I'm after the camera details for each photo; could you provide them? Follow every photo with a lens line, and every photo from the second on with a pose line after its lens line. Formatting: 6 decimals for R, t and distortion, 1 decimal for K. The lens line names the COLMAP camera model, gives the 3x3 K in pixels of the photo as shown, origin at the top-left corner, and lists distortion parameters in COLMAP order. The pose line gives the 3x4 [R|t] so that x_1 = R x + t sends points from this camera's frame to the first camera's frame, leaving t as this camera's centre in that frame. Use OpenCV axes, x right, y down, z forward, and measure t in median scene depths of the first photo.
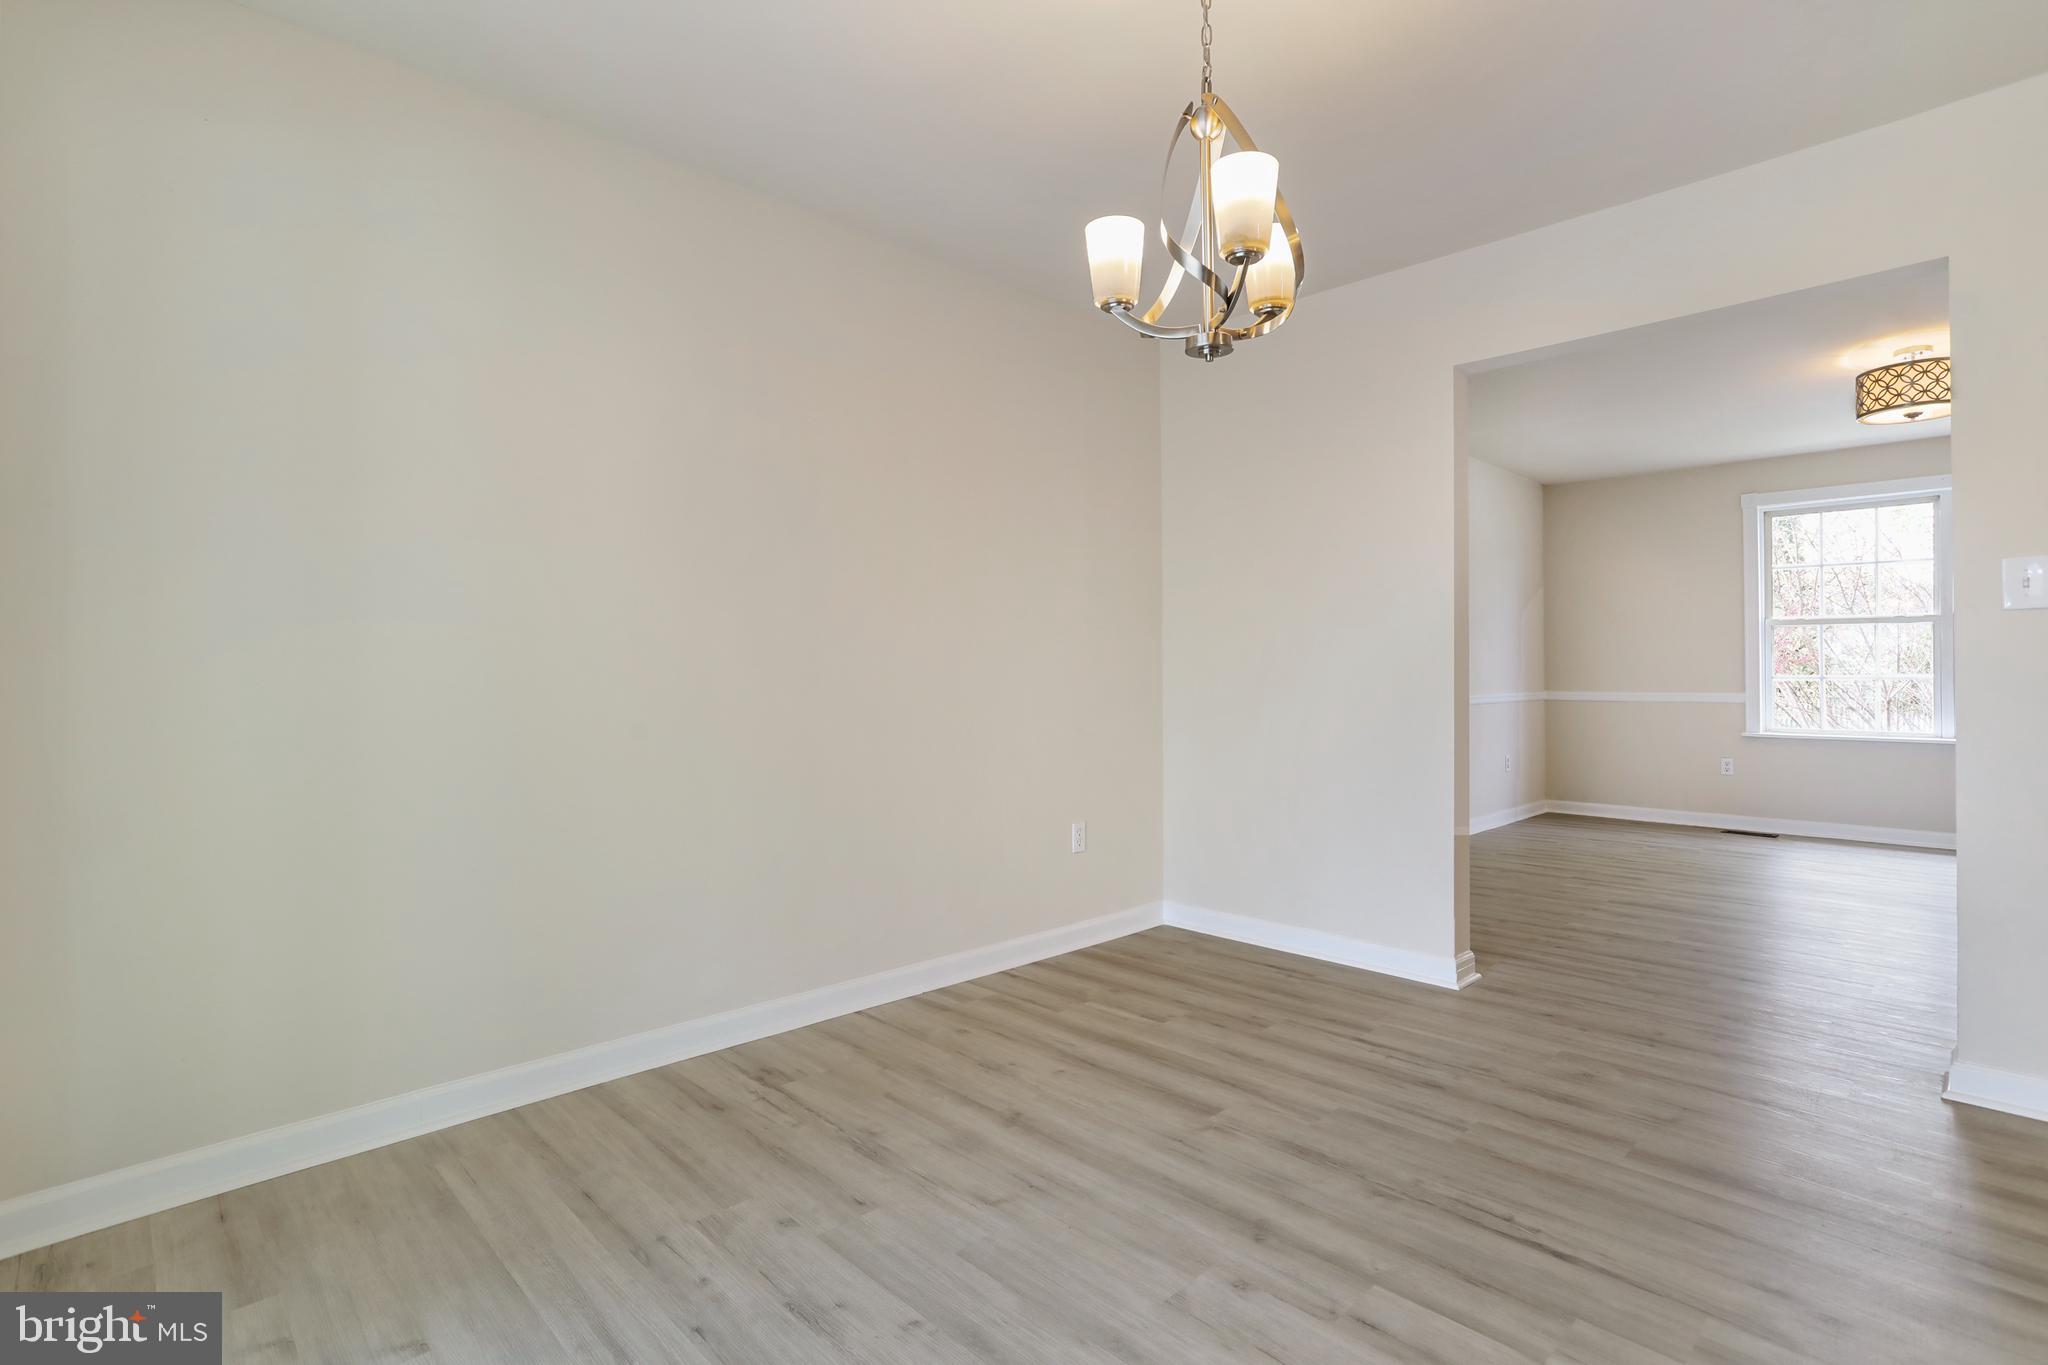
lens RADIAL K [[1009.5, 0, 1009.4], [0, 1009.5, 688.7], [0, 0, 1]] dist [-0.041885, 0.027604]
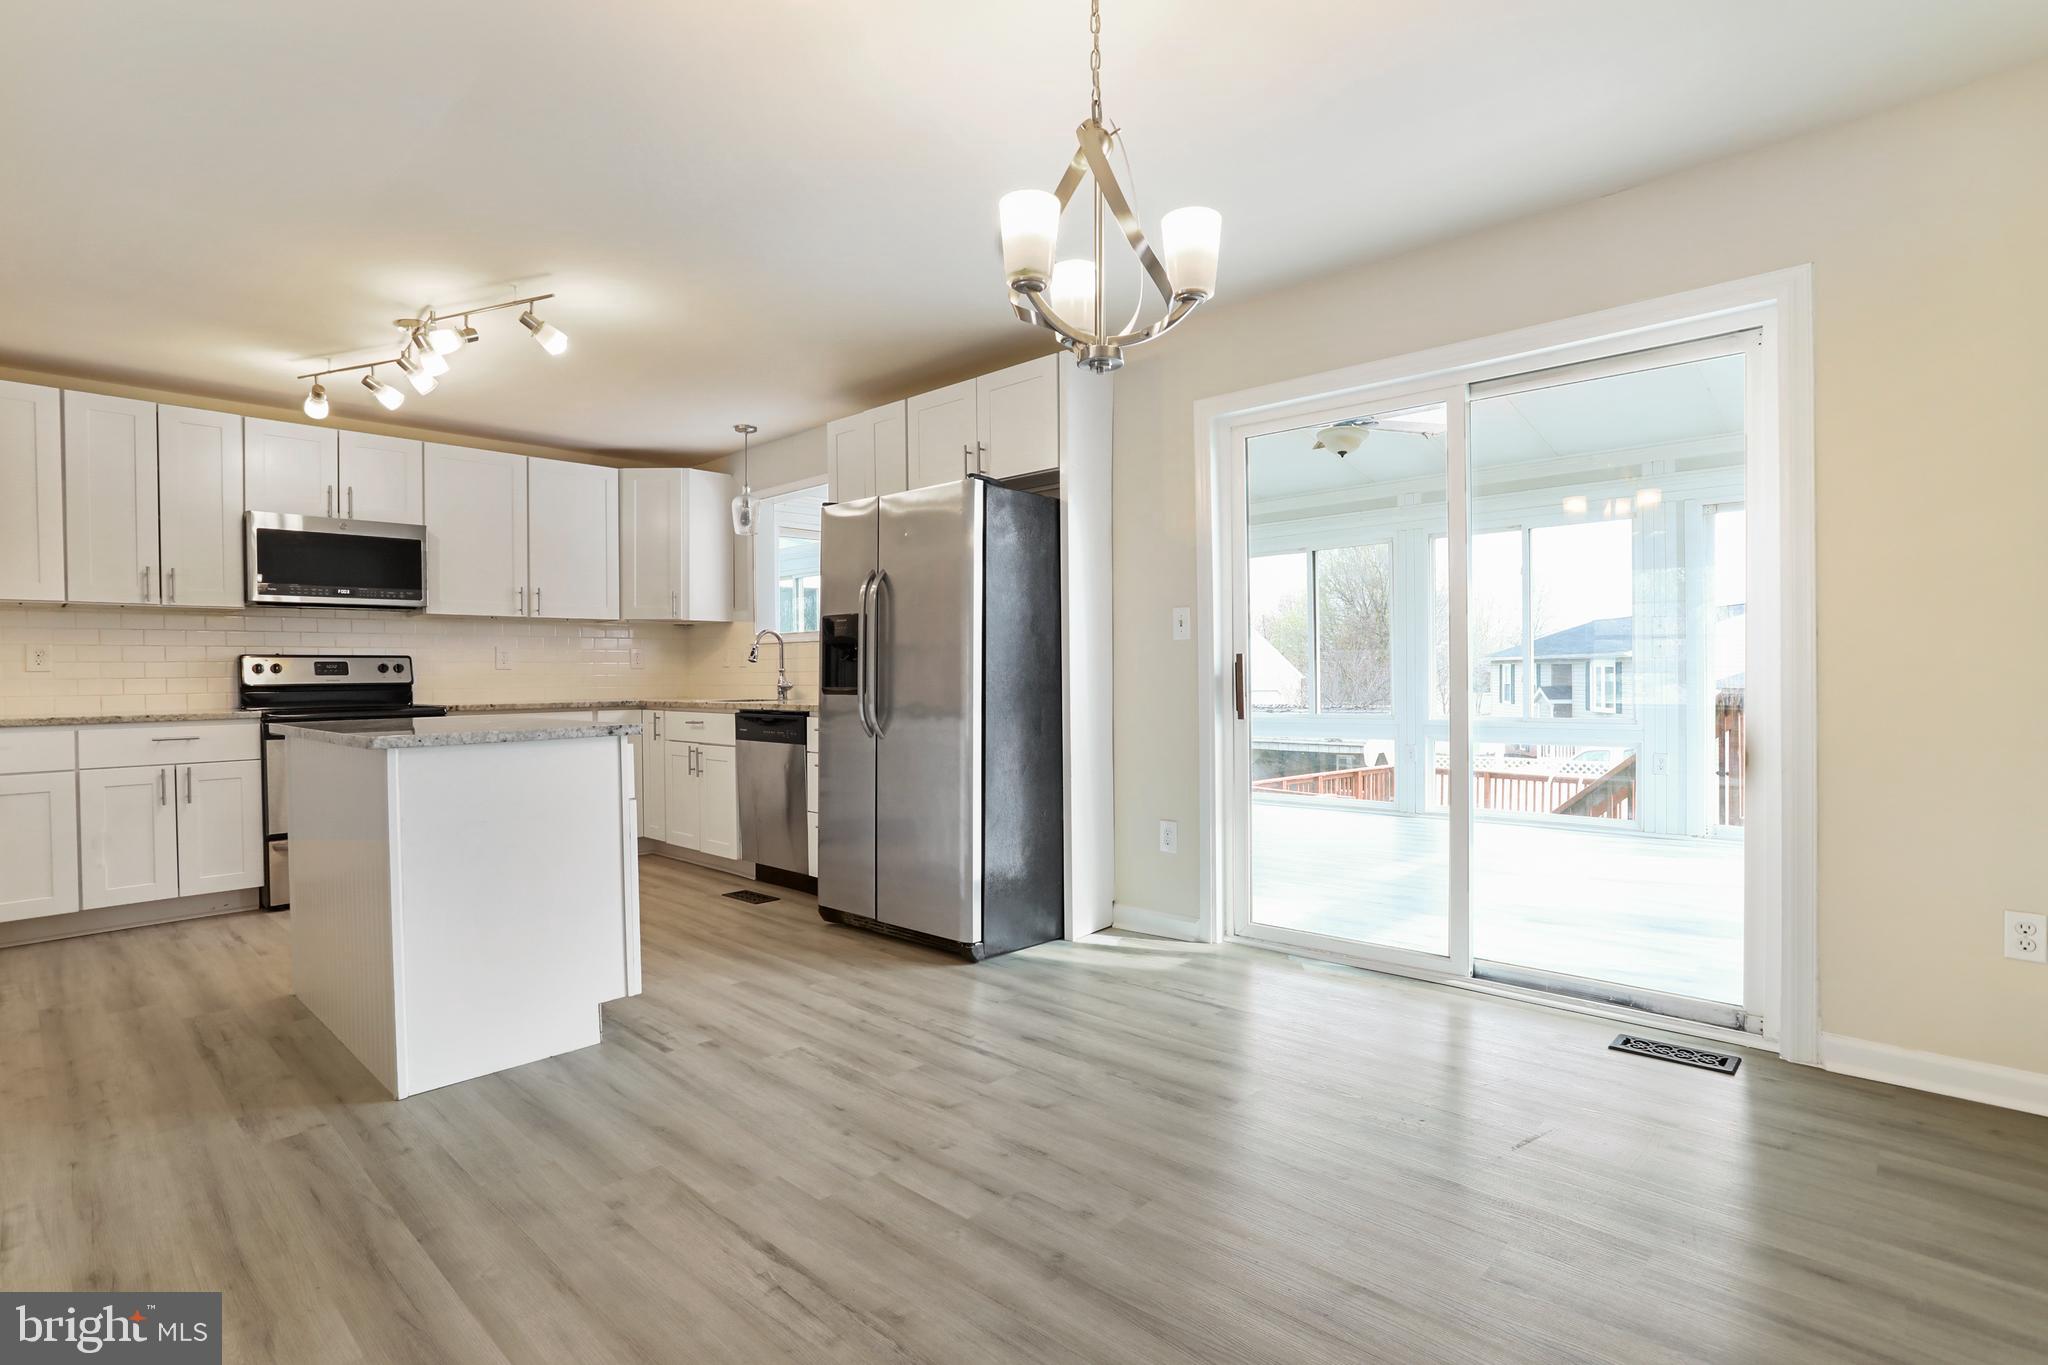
lens RADIAL K [[1009.5, 0, 1009.4], [0, 1009.5, 688.7], [0, 0, 1]] dist [-0.041885, 0.027604]
pose [[-0.998949, 0.018280, -0.042037, 0.337505], [0.016848, 0.999274, 0.034172, -0.036996], [0.042631, 0.033428, -0.998531, 2.000558]]
